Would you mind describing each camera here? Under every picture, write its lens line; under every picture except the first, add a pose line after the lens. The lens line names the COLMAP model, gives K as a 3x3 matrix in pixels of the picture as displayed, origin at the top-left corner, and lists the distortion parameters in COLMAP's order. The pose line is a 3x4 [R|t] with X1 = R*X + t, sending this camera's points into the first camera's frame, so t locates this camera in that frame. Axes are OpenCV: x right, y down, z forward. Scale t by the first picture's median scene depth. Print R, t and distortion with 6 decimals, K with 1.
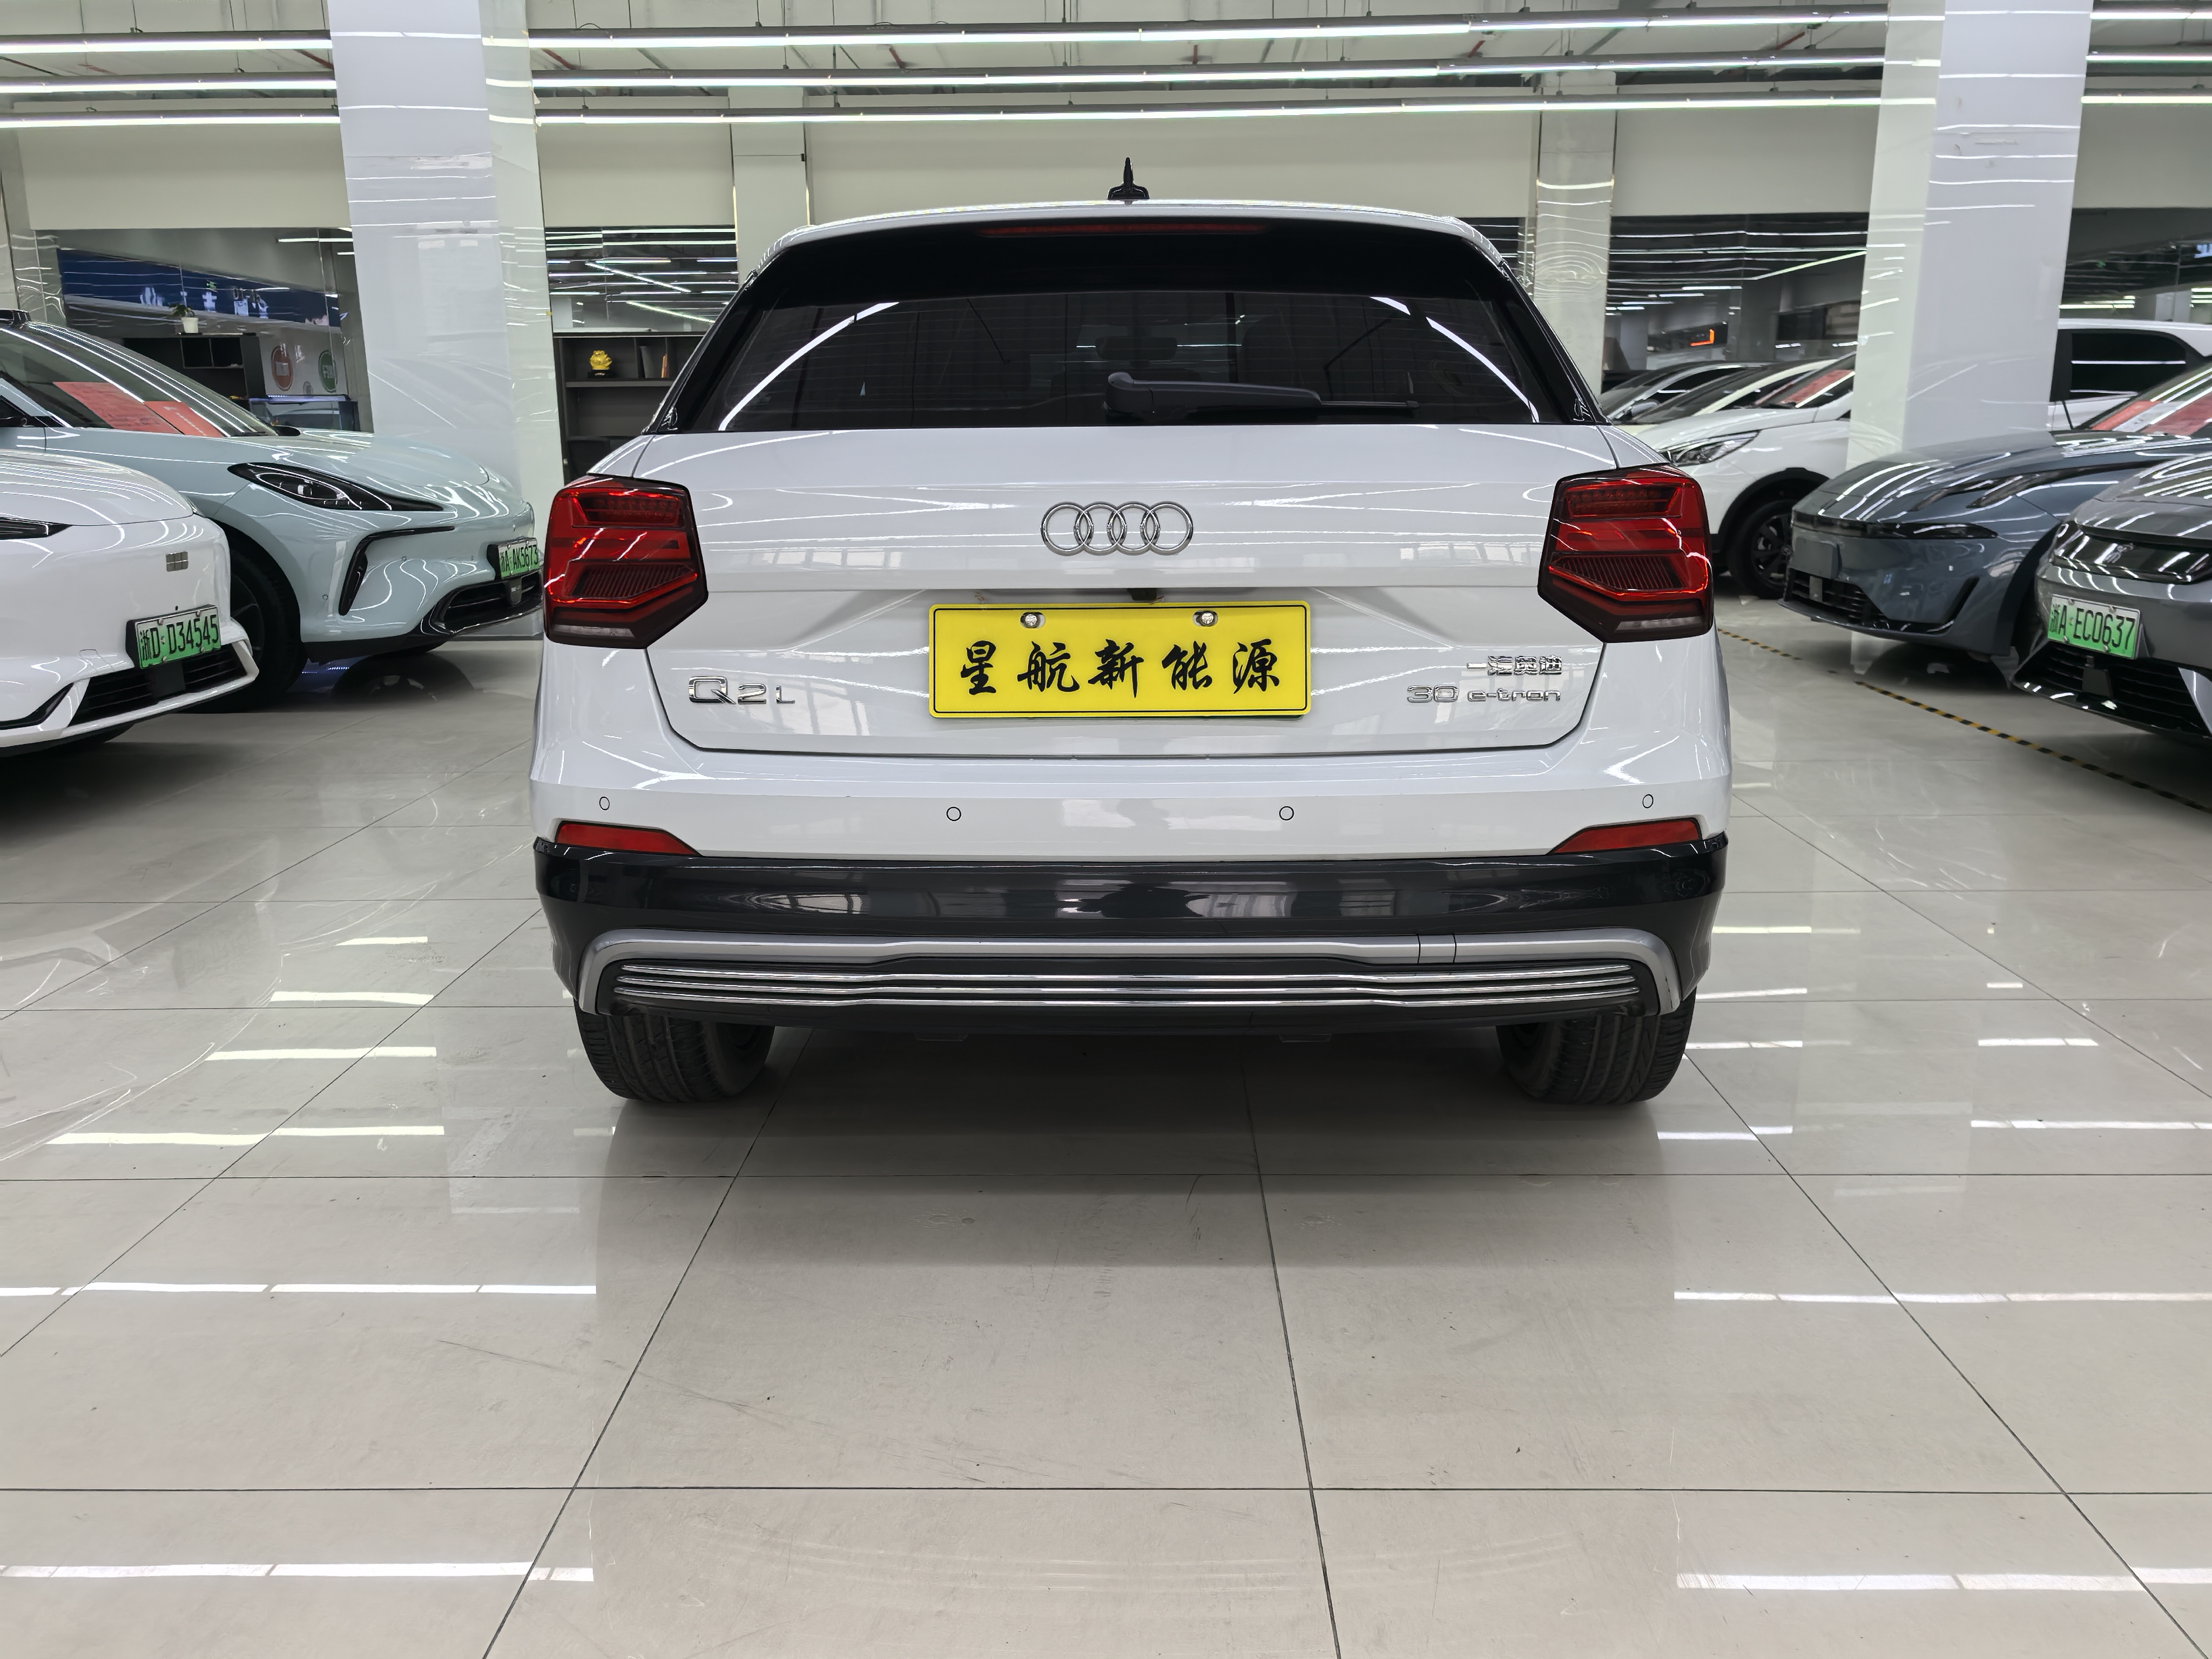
lens RADIAL K [[1765.3, 0, 1121.1], [0, 1765.3, 840.3], [0, 0, 1]] dist [0.017765, -0.023110]
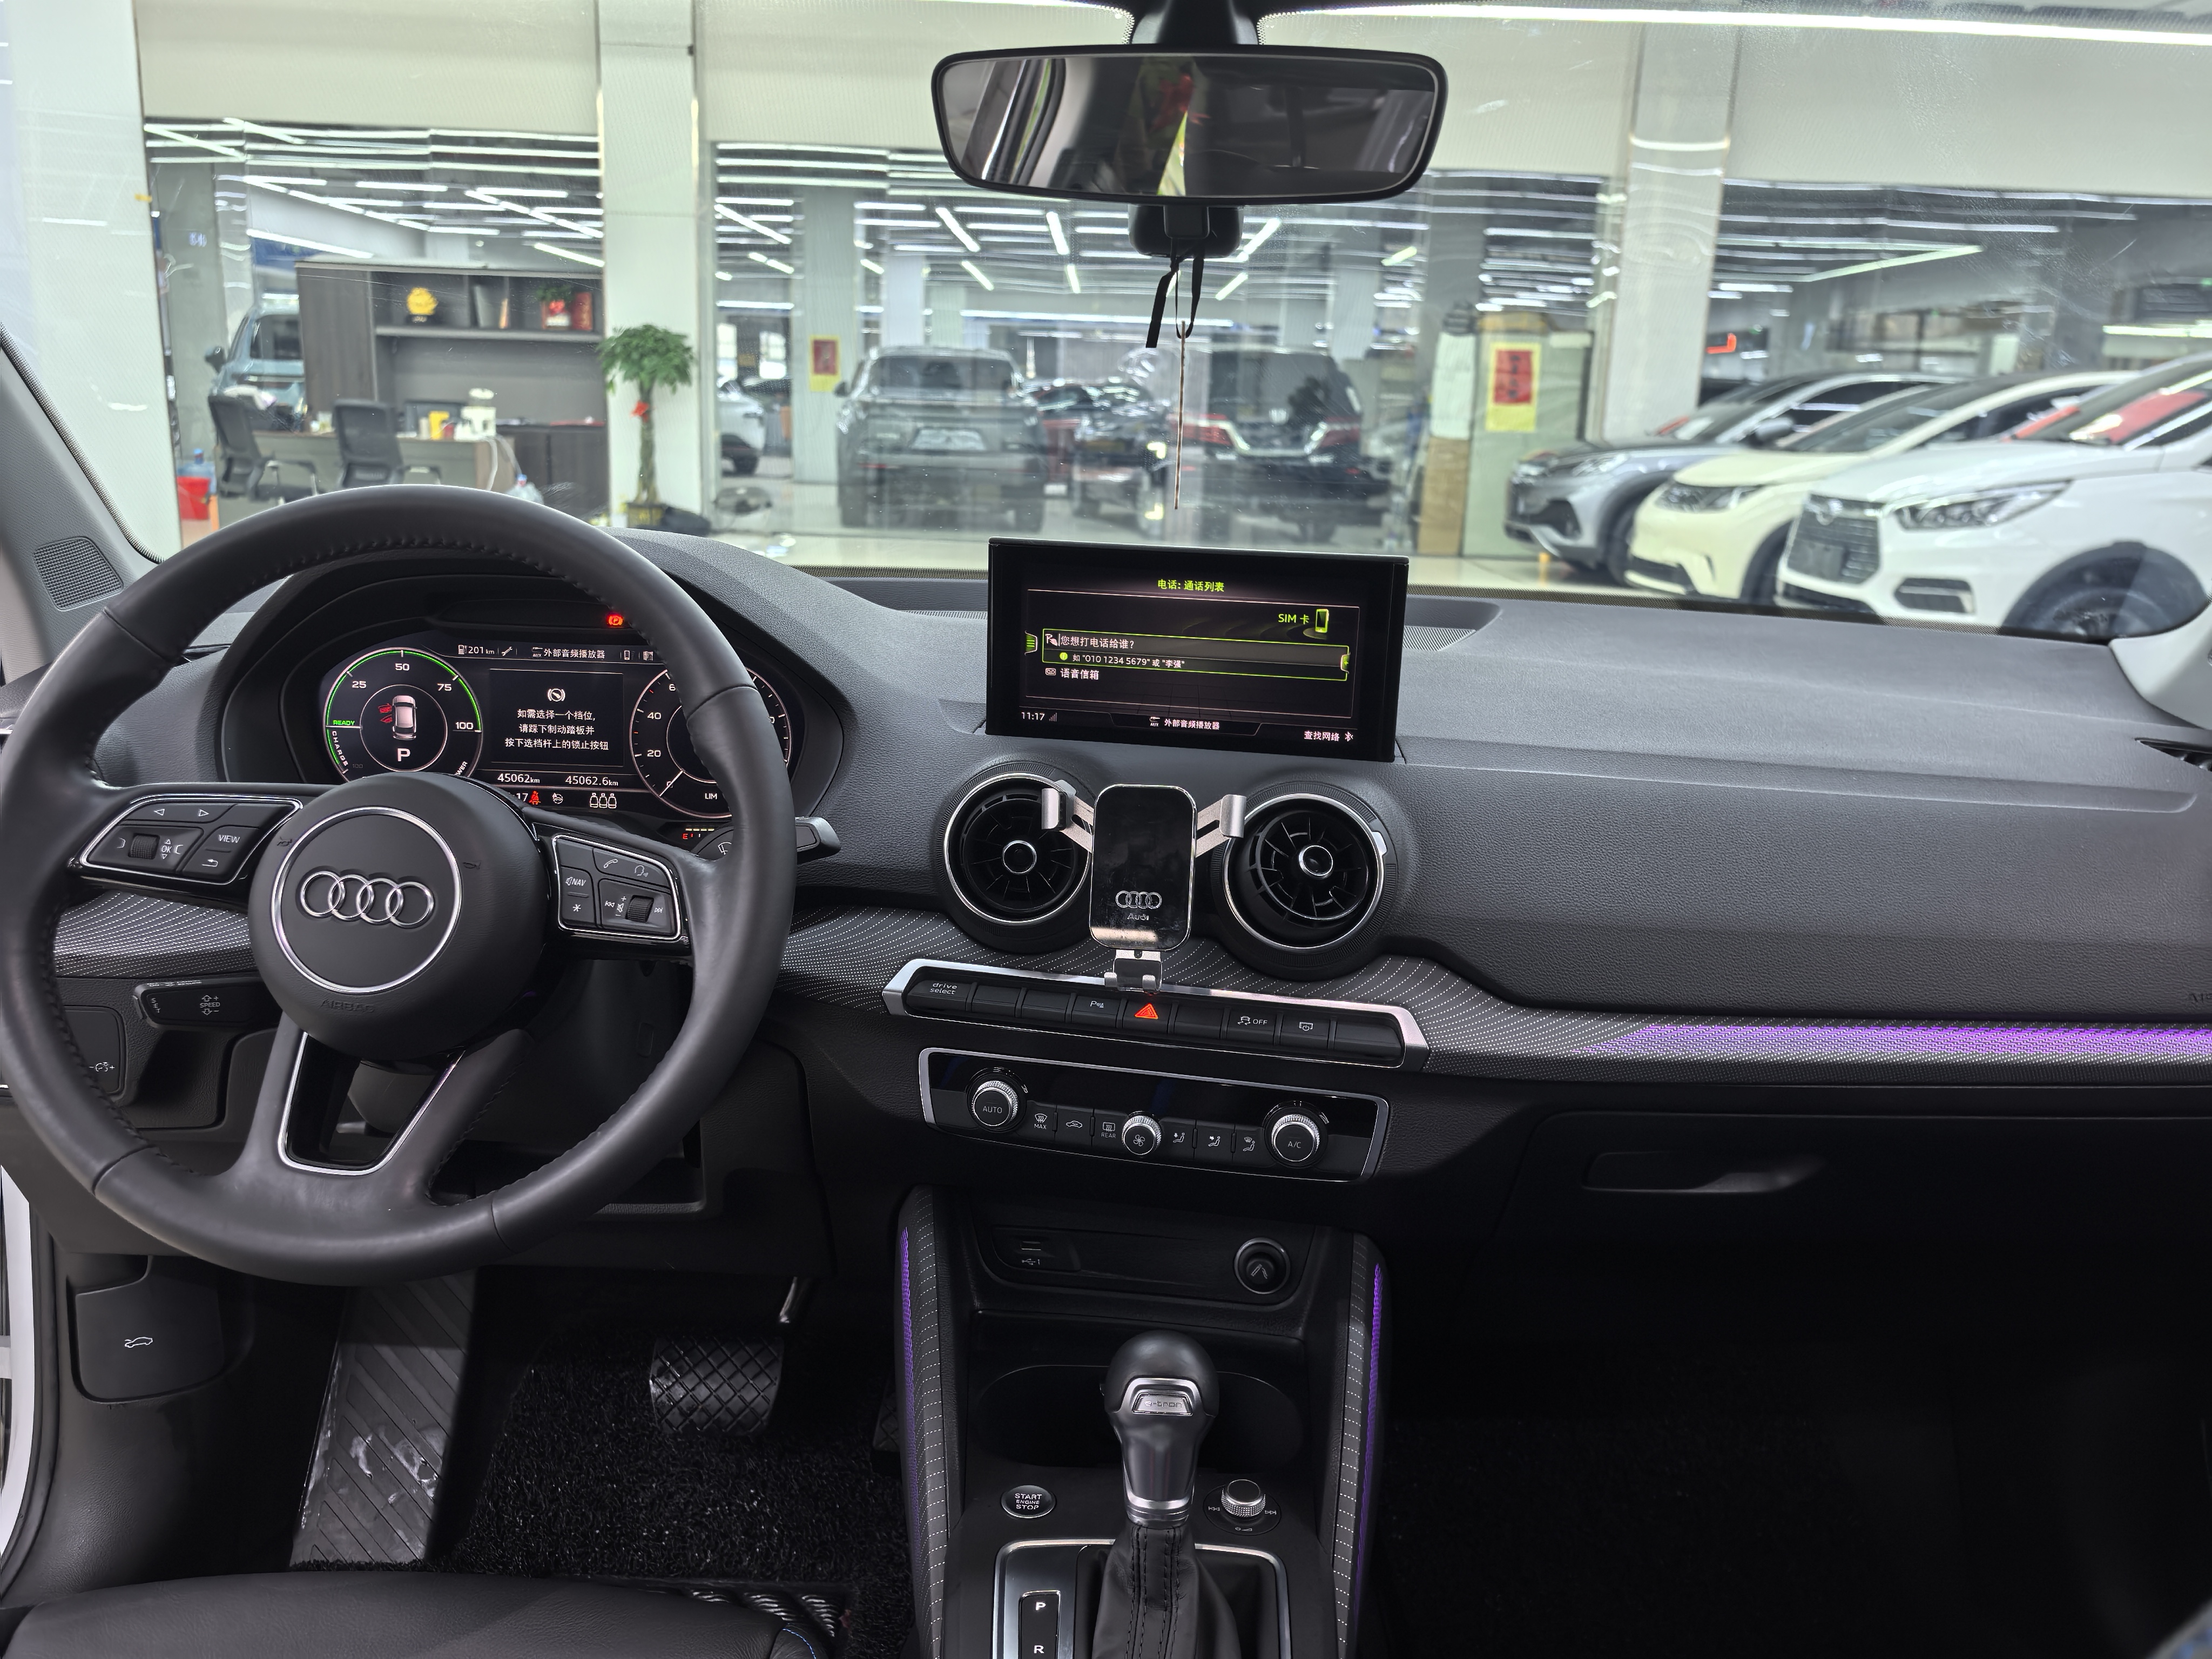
lens RADIAL K [[1765.3, 0, 1107.8], [0, 1765.3, 819.2], [0, 0, 1]] dist [0.017765, -0.023110]
pose [[0.998881, 0.042785, 0.020135, 0.001702], [-0.042750, 0.999083, -0.002160, -0.163498], [-0.020209, 0.001297, 0.999795, 0.643634]]
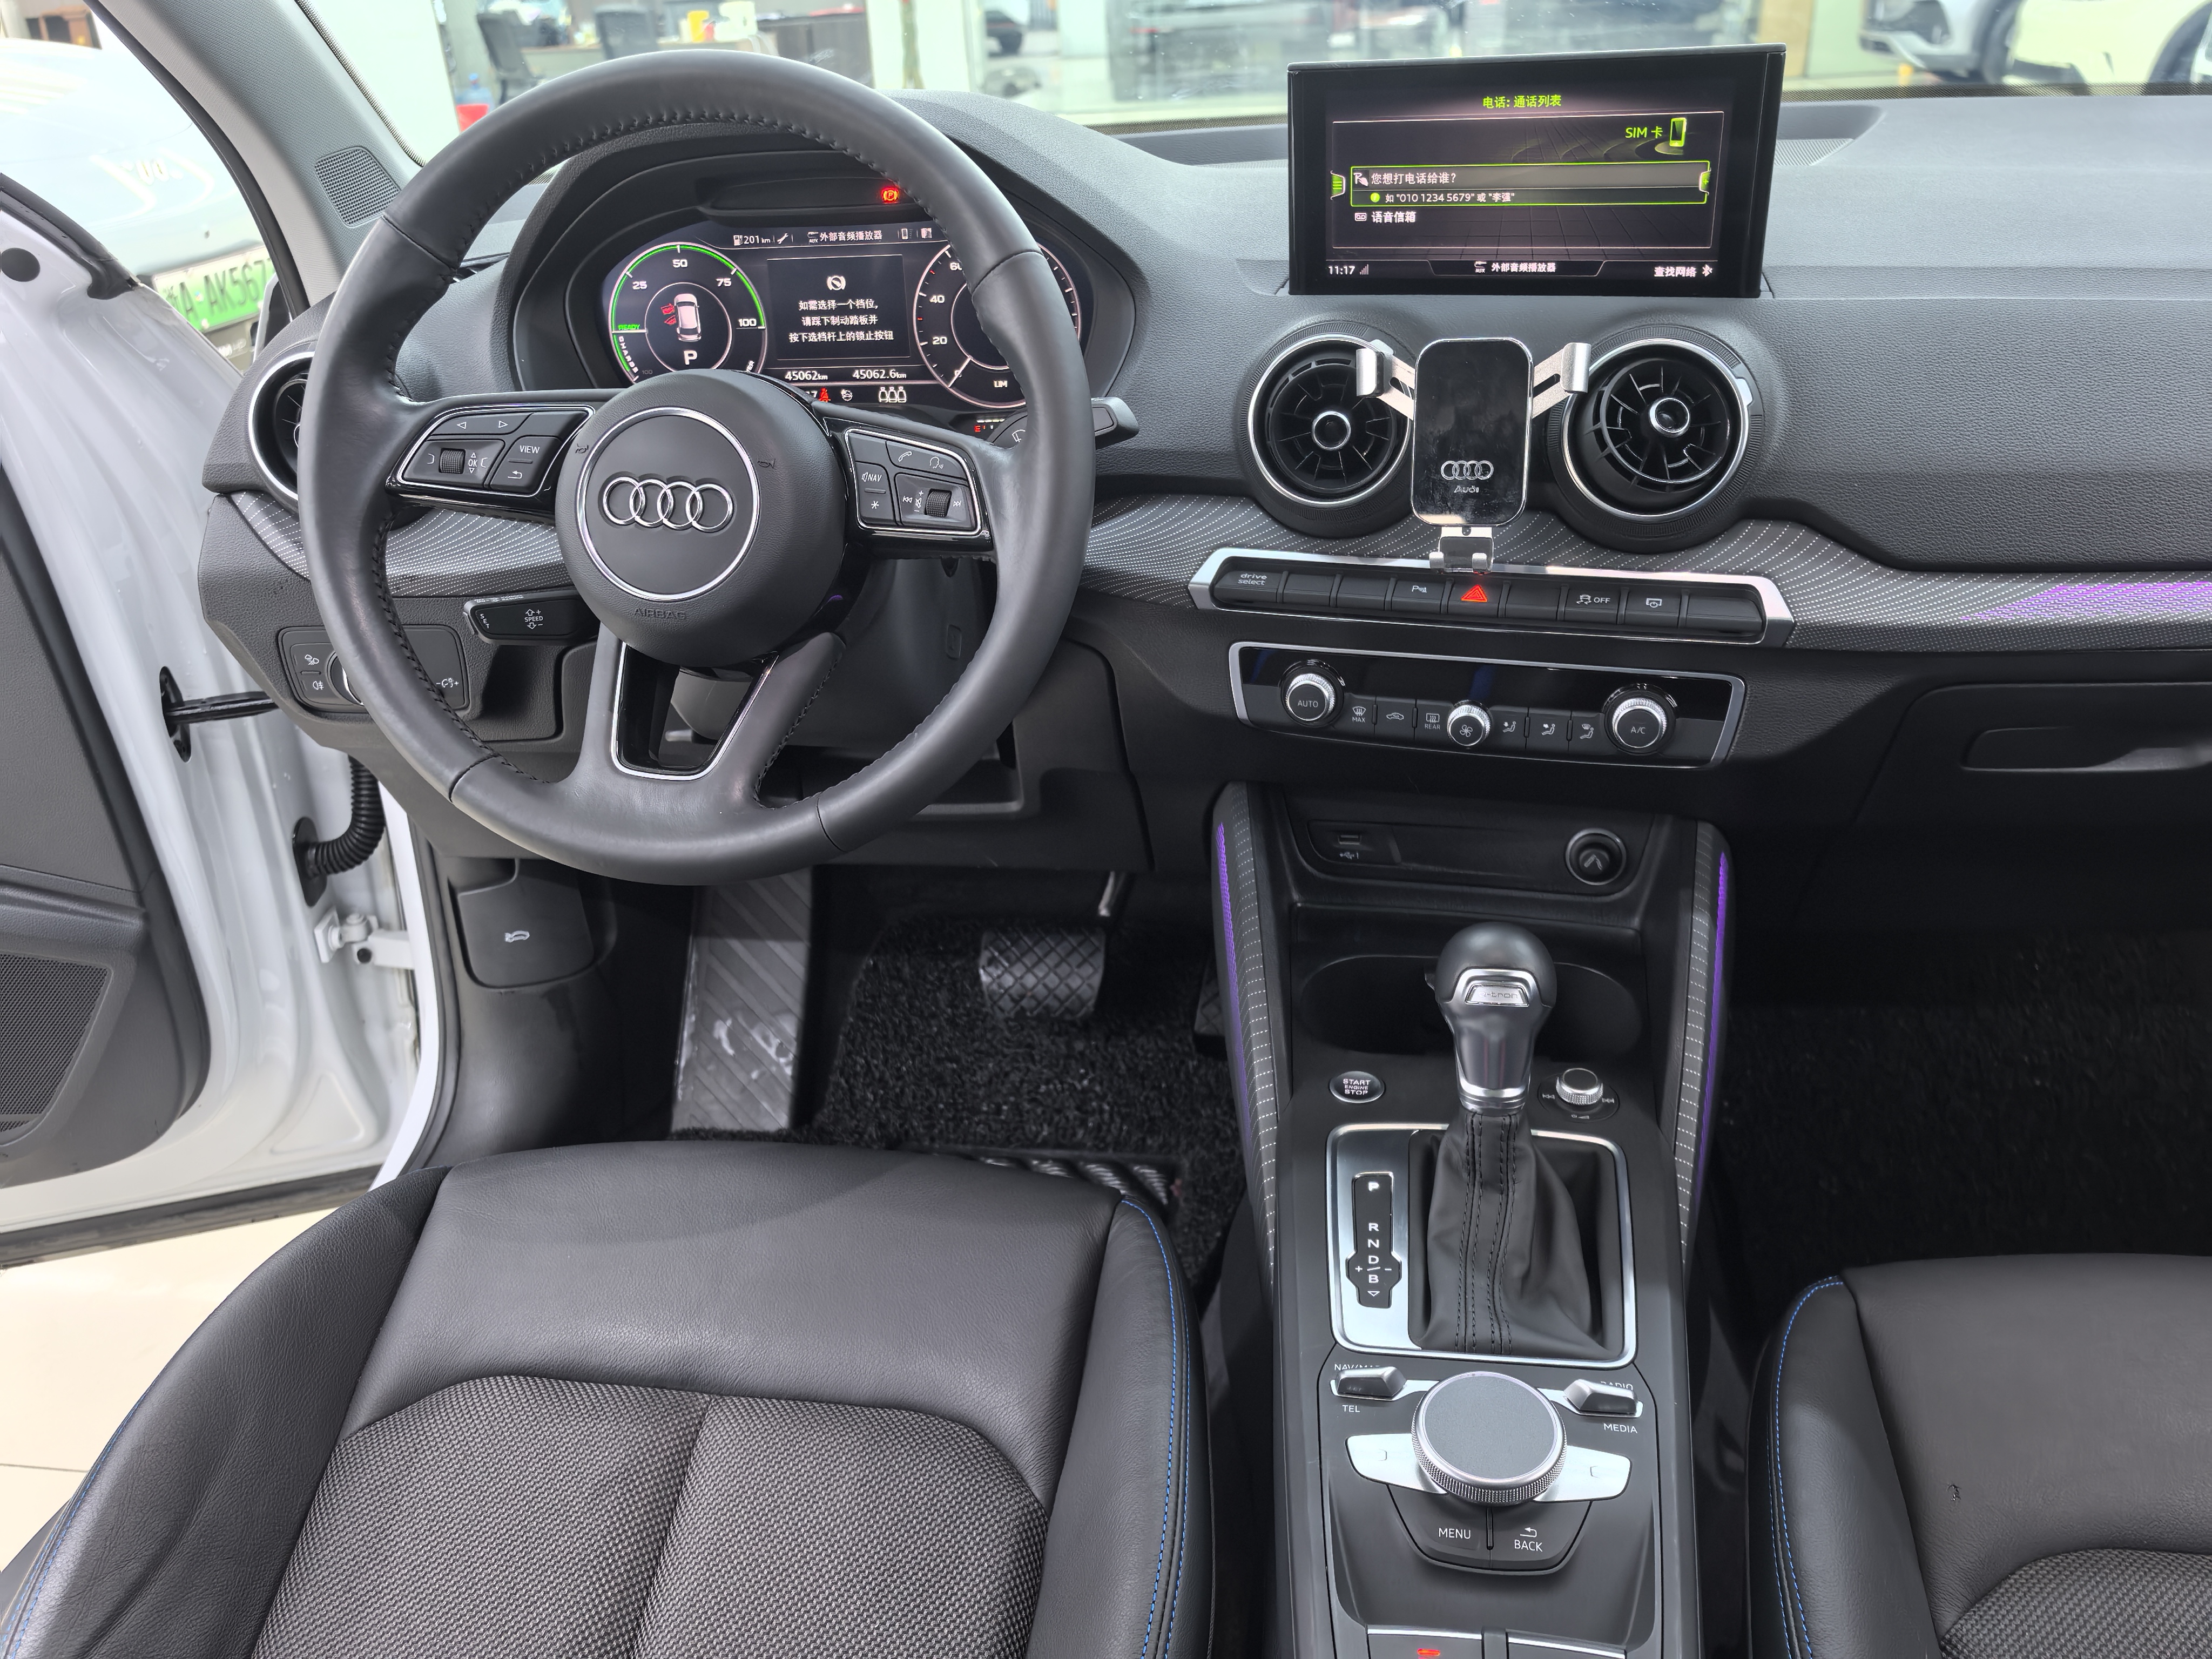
lens RADIAL K [[1765.3, 0, 1114.0], [0, 1765.3, 807.9], [0, 0, 1]] dist [0.017765, -0.023110]
pose [[0.990629, 0.021140, -0.134932, -0.000899], [0.008650, 0.976254, 0.216457, -0.160873], [0.136304, -0.215596, 0.966923, 0.653544]]
